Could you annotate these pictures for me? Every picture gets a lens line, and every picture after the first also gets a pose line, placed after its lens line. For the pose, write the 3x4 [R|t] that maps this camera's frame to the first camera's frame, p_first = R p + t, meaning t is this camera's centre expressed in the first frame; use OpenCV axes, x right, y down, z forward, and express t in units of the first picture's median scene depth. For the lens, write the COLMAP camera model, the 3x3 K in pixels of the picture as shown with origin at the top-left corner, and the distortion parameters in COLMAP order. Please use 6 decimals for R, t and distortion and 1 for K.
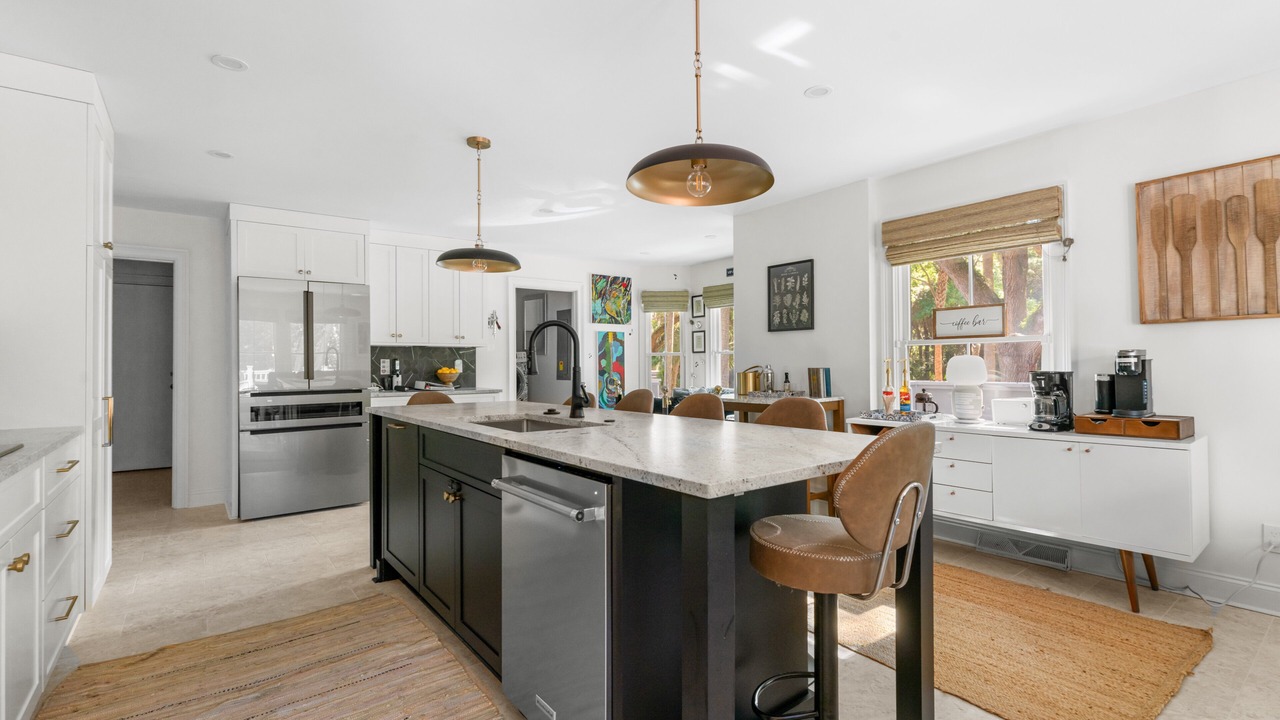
lens RADIAL K [[584.9, 0, 638.8], [0, 584.9, 358.2], [0, 0, 1]] dist [0.000974, 0.000334]
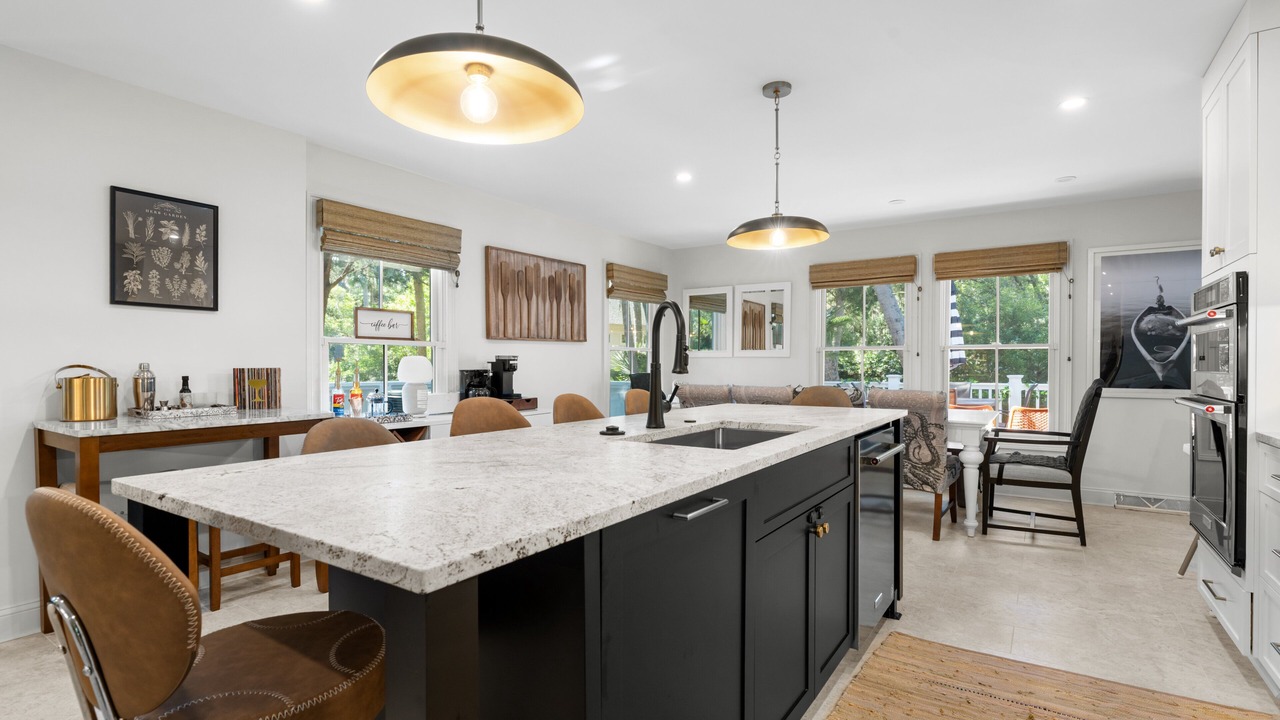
lens RADIAL K [[606.8, 0, 639.5], [0, 606.8, 366.3], [0, 0, 1]] dist [-0.000858, -0.000053]
pose [[-0.315143, 0.005238, 0.949030, -0.516044], [-0.008121, 0.999933, -0.008215, 0.015638], [-0.949010, -0.010296, -0.315079, 0.758164]]
